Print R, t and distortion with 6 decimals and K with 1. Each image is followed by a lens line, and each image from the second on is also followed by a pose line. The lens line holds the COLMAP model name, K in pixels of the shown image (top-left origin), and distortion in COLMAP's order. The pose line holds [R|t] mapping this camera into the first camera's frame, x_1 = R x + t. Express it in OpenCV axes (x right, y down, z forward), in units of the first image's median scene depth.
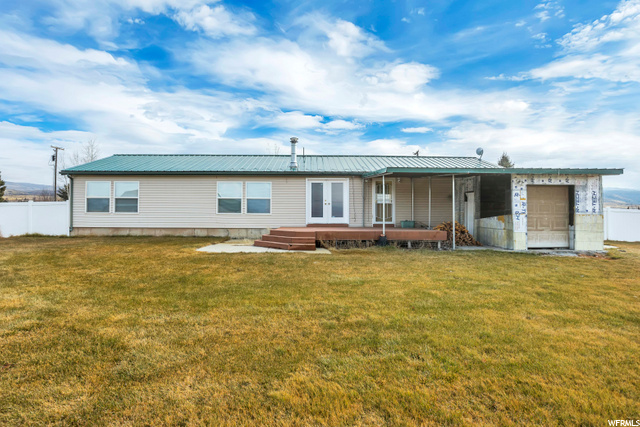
lens RADIAL K [[332.4, 0, 315.6], [0, 332.4, 211.5], [0, 0, 1]] dist [-0.004057, -0.000335]
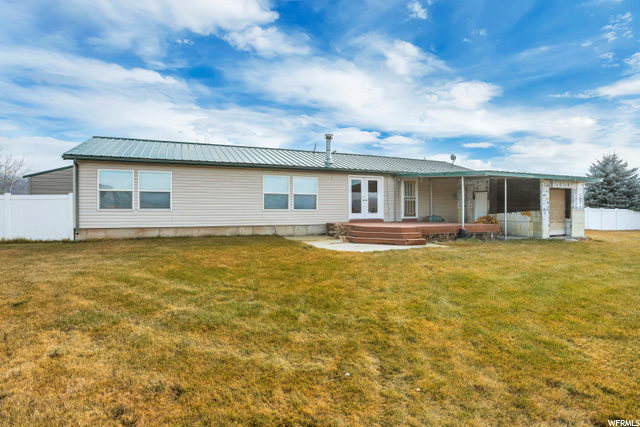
lens RADIAL K [[332.4, 0, 315.6], [0, 332.4, 211.5], [0, 0, 1]] dist [-0.004057, -0.000335]
pose [[0.931073, -0.005136, 0.364797, -0.501801], [-0.001401, 0.999843, 0.017652, -0.006269], [-0.364831, -0.016946, 0.930920, 0.087759]]
